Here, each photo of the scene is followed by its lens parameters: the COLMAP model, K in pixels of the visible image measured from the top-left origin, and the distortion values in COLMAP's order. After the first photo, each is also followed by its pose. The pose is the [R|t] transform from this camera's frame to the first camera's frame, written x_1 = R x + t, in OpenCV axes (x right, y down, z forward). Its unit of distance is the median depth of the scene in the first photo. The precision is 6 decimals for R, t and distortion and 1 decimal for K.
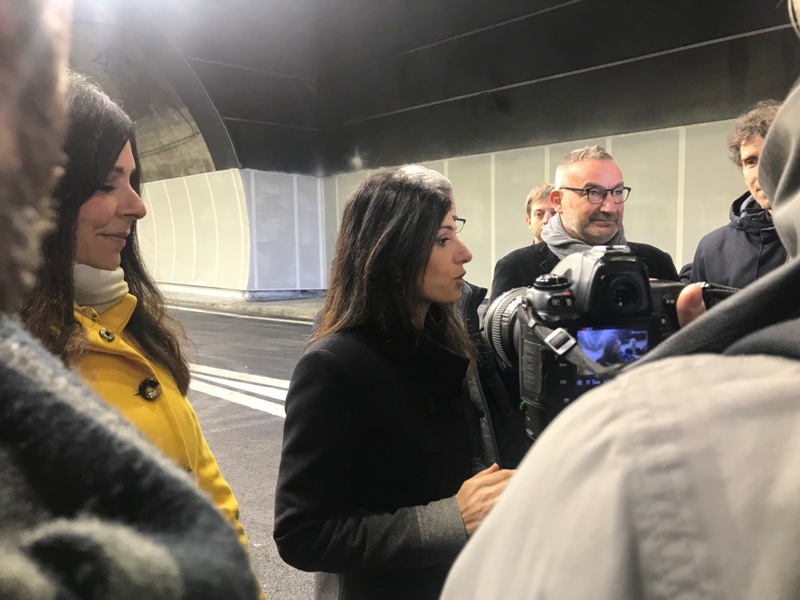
lens RADIAL K [[654.8, 0, 393.9], [0, 654.8, 295.0], [0, 0, 1]] dist [0.017325, -0.001906]
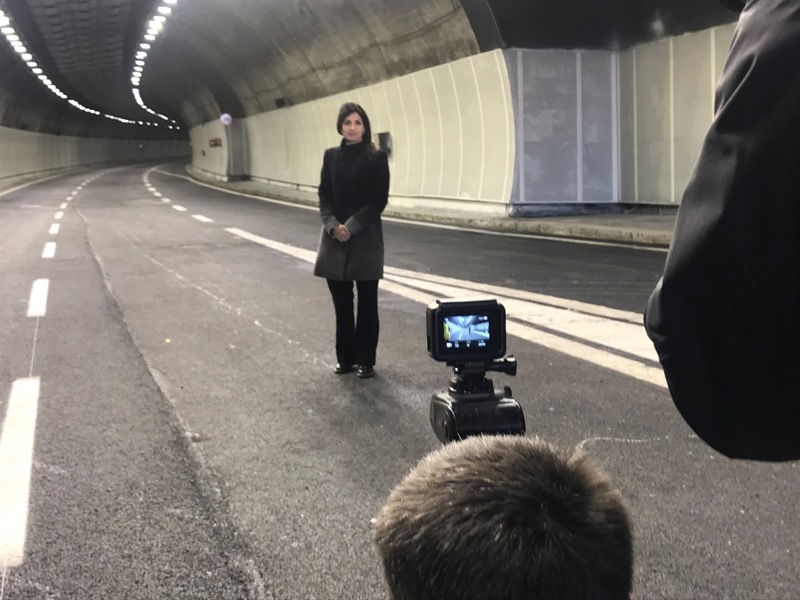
lens RADIAL K [[1031.5, 0, 396.5], [0, 1031.5, 297.0], [0, 0, 1]] dist [0.015352, 0.000000]
pose [[0.901540, 0.031734, -0.431530, 0.188006], [-0.004963, 0.998000, 0.063024, 0.027368], [0.432667, -0.054677, 0.899894, -0.186739]]
